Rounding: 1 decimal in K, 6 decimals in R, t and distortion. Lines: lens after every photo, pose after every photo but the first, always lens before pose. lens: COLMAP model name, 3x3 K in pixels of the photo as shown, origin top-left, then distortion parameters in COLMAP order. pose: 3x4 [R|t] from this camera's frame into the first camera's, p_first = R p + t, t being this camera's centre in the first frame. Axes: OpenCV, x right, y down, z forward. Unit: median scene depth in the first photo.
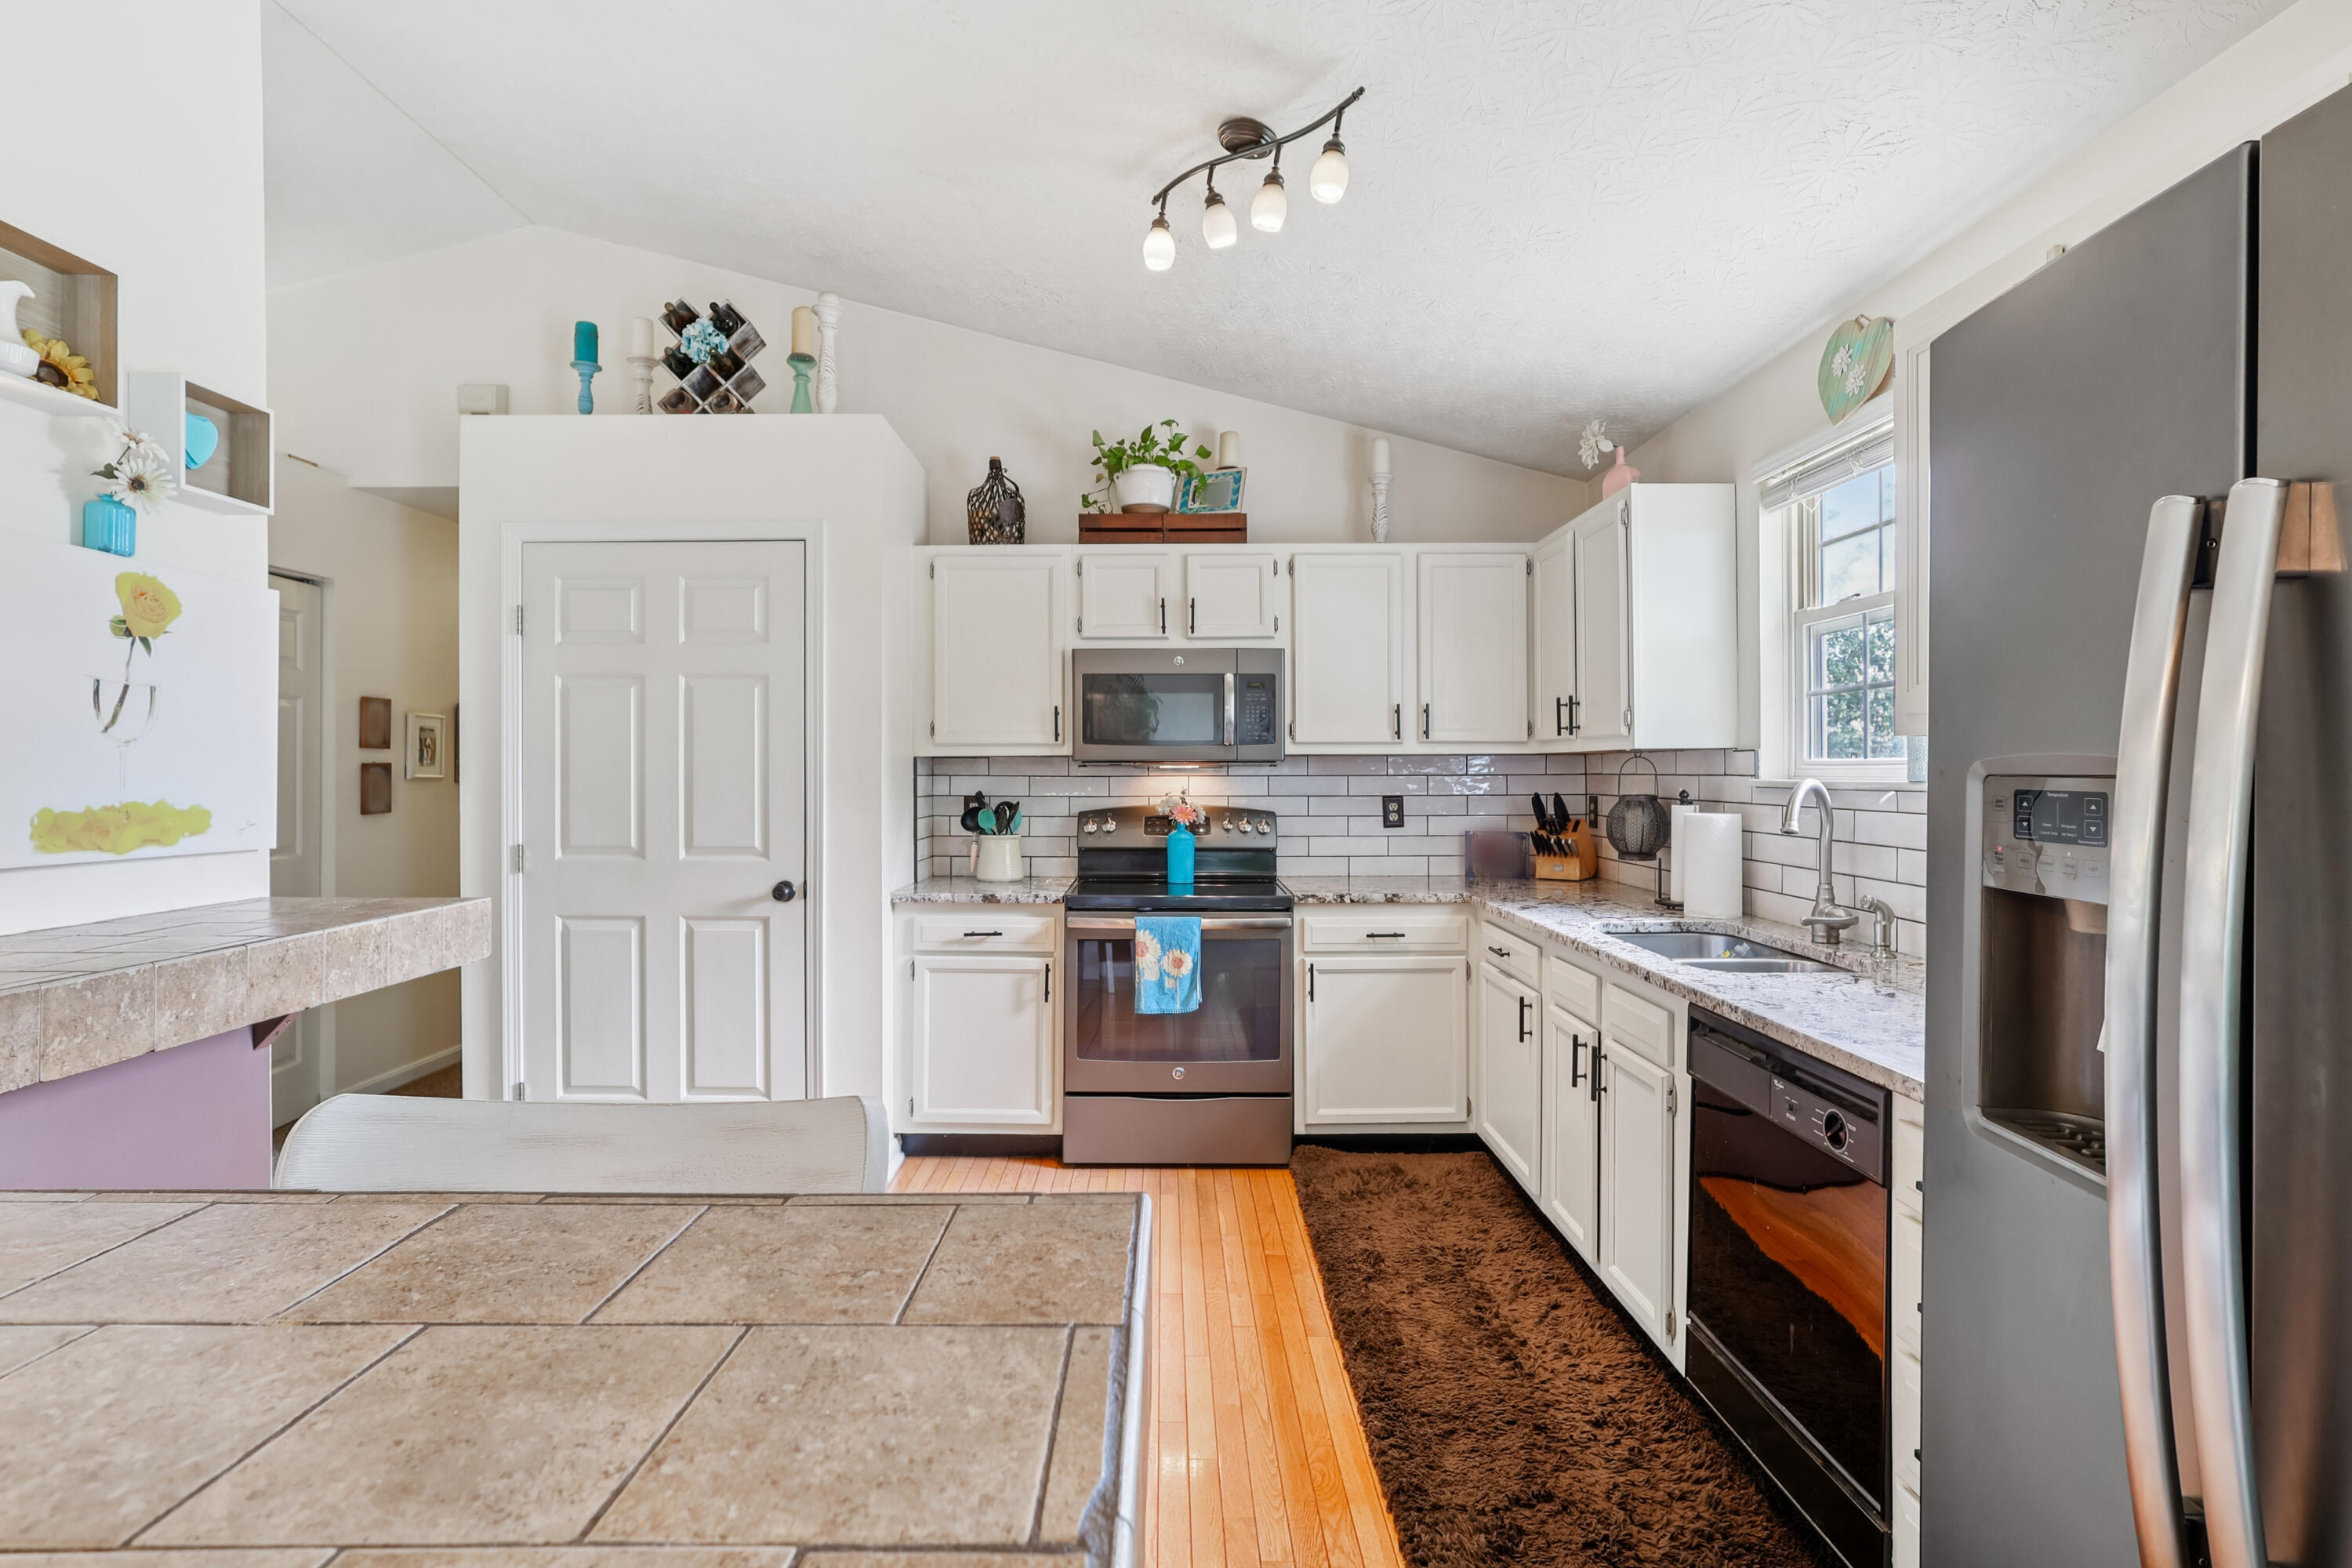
lens RADIAL K [[1120.0, 0, 1176.0], [0, 1120.0, 784.0], [0, 0, 1]] dist [-0.002761, 0.000022]
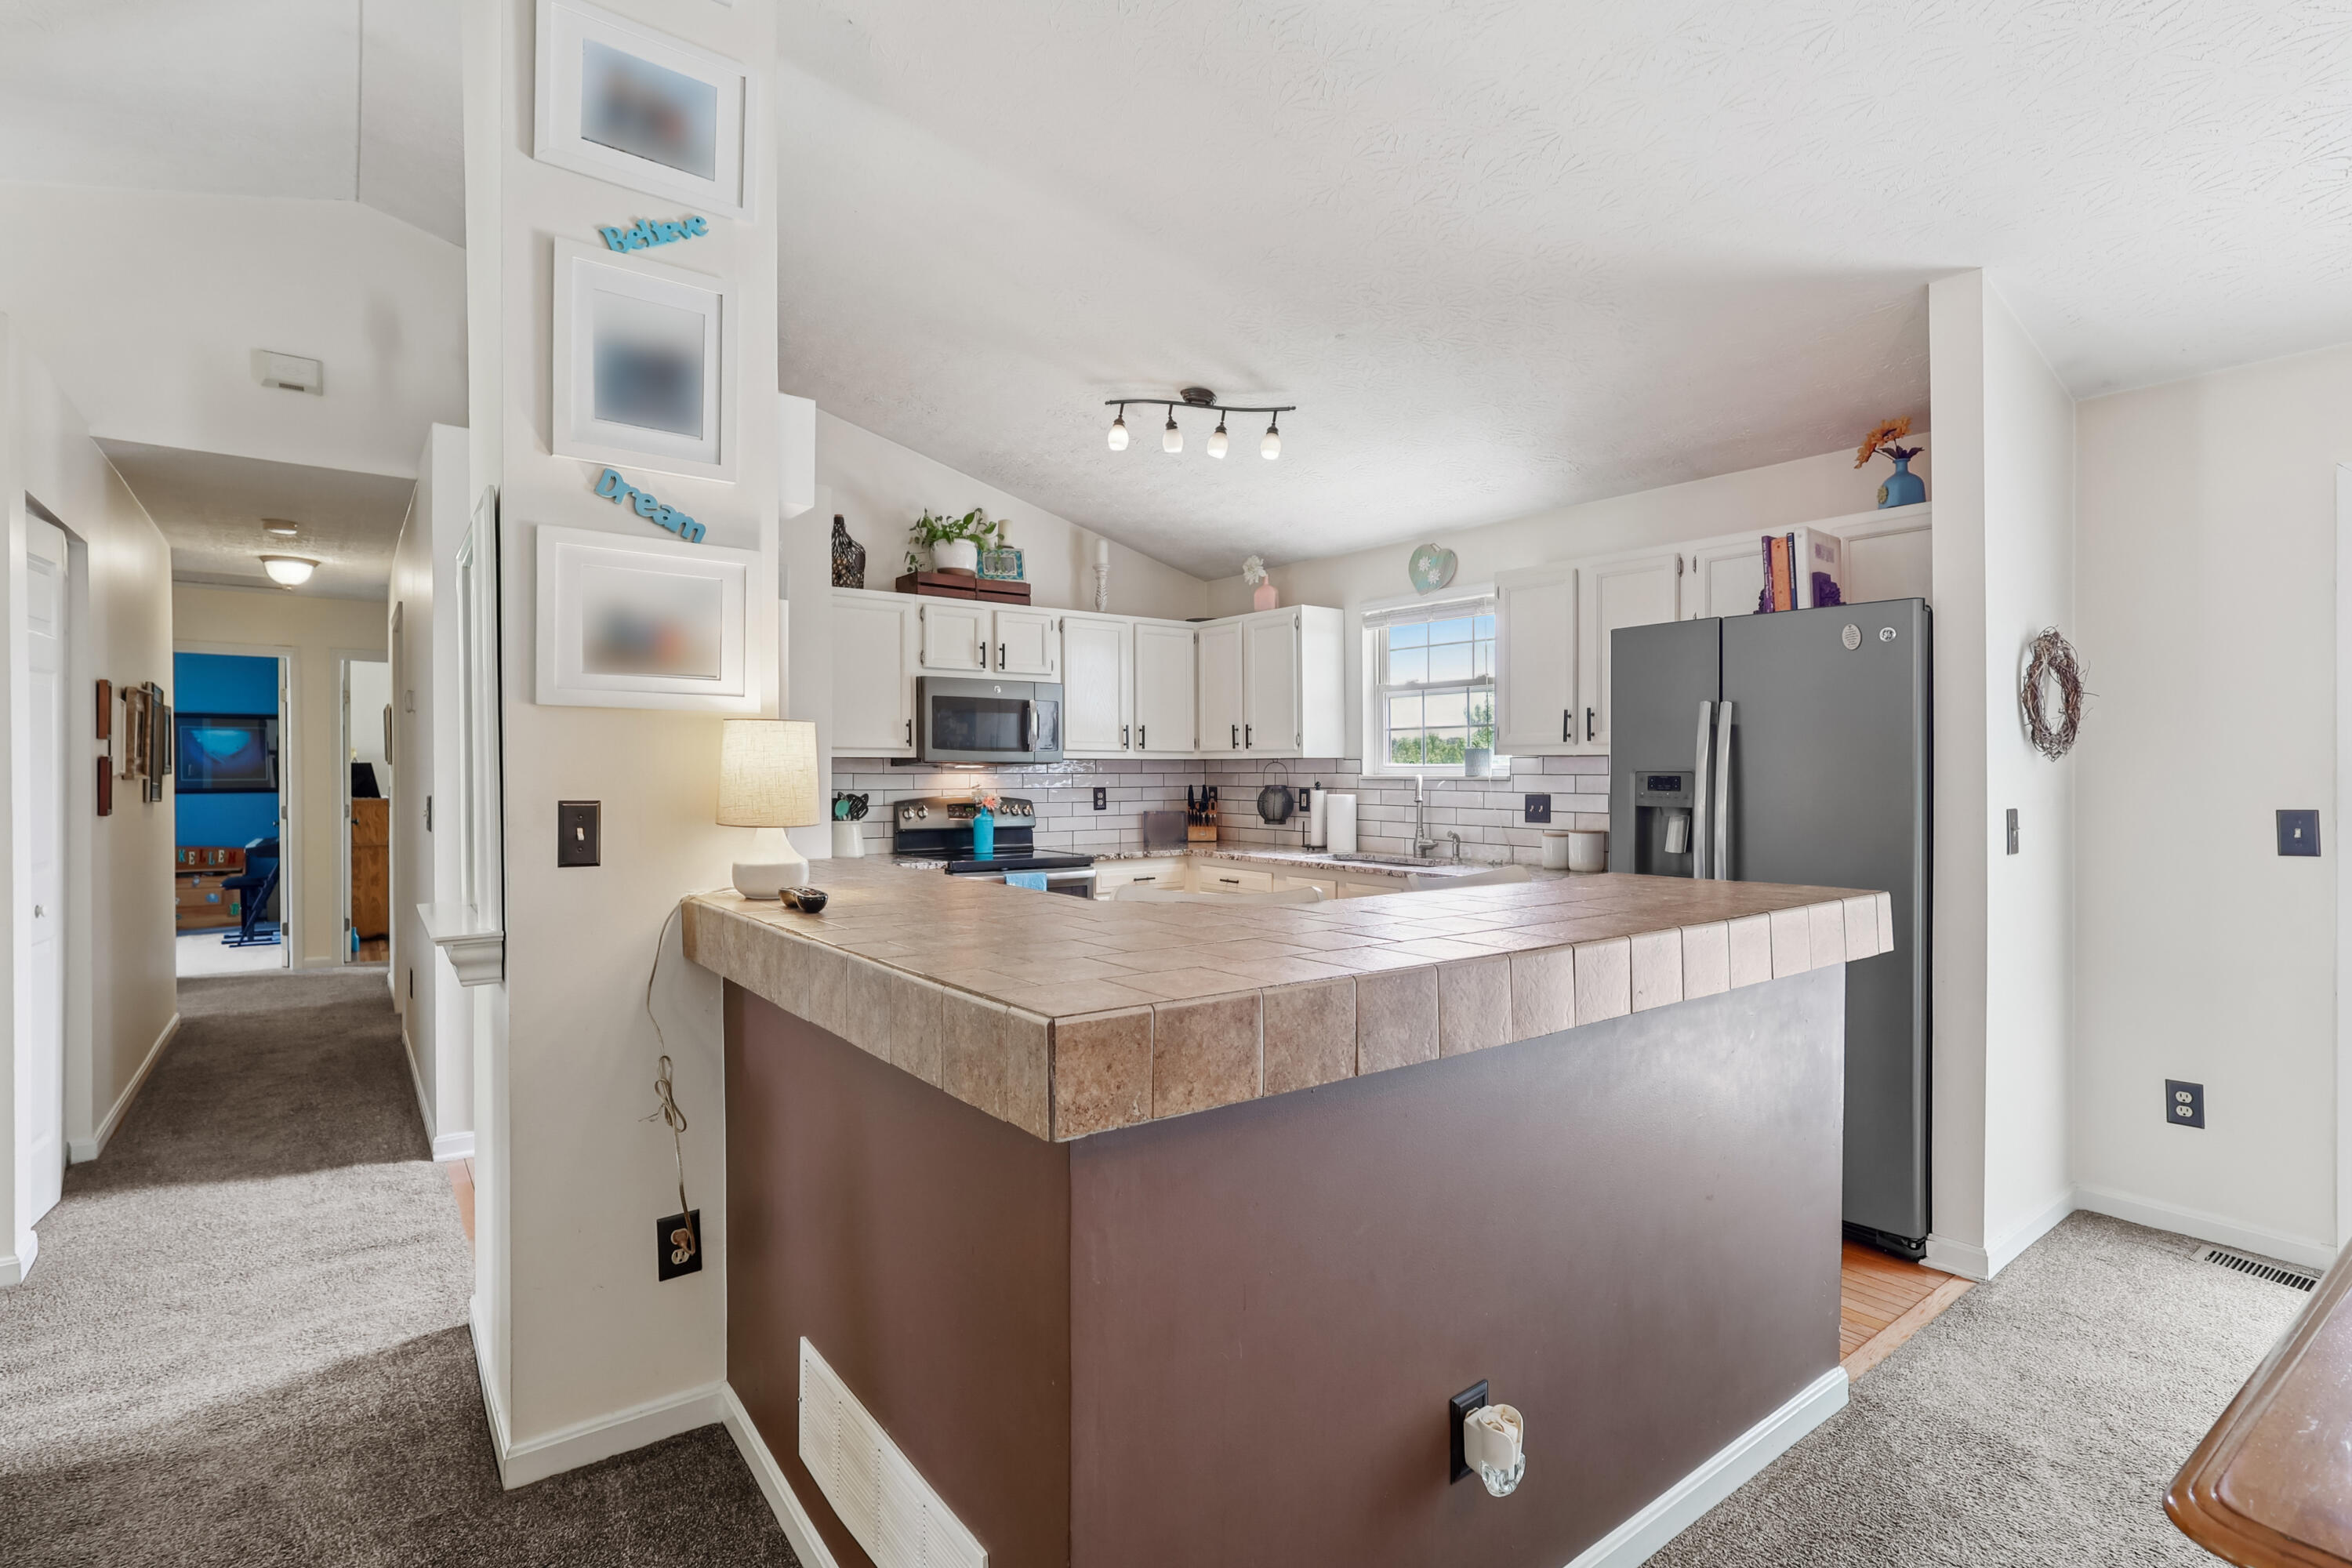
lens RADIAL K [[1120.0, 0, 1176.0], [0, 1120.0, 784.0], [0, 0, 1]] dist [-0.002761, 0.000022]
pose [[0.796290, -0.006058, 0.604885, -0.641503], [0.005510, 0.999981, 0.002762, 0.002543], [-0.604891, 0.001134, 0.796308, -0.212832]]
